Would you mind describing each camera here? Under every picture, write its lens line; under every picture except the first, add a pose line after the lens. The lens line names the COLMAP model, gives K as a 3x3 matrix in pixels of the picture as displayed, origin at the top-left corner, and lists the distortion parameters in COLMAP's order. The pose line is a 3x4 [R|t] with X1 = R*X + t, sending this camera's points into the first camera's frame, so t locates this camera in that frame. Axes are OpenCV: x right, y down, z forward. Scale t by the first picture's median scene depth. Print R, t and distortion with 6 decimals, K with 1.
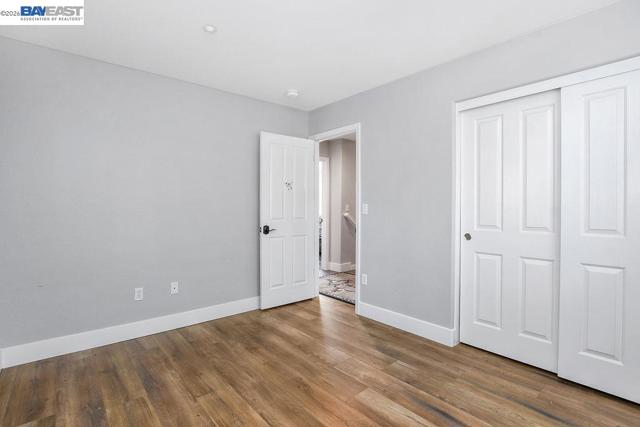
lens RADIAL K [[306.9, 0, 317.7], [0, 306.9, 210.1], [0, 0, 1]] dist [-0.027509, 0.004949]
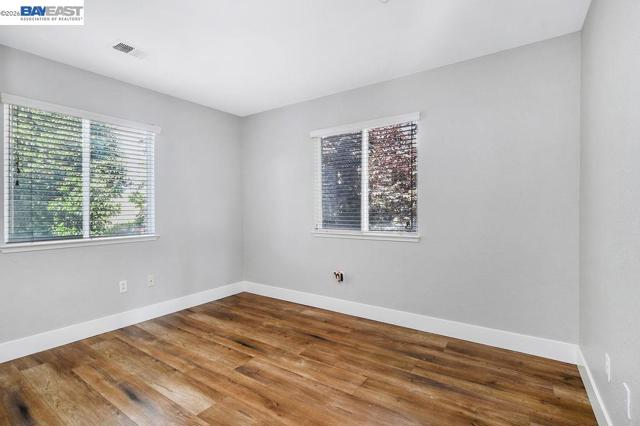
lens RADIAL K [[306.9, 0, 321.3], [0, 306.9, 210.9], [0, 0, 1]] dist [-0.027509, 0.004949]
pose [[-0.961102, 0.003781, -0.276167, 0.063329], [-0.001296, 0.999834, 0.018200, -0.009963], [0.276190, 0.017850, -0.960937, 1.945222]]
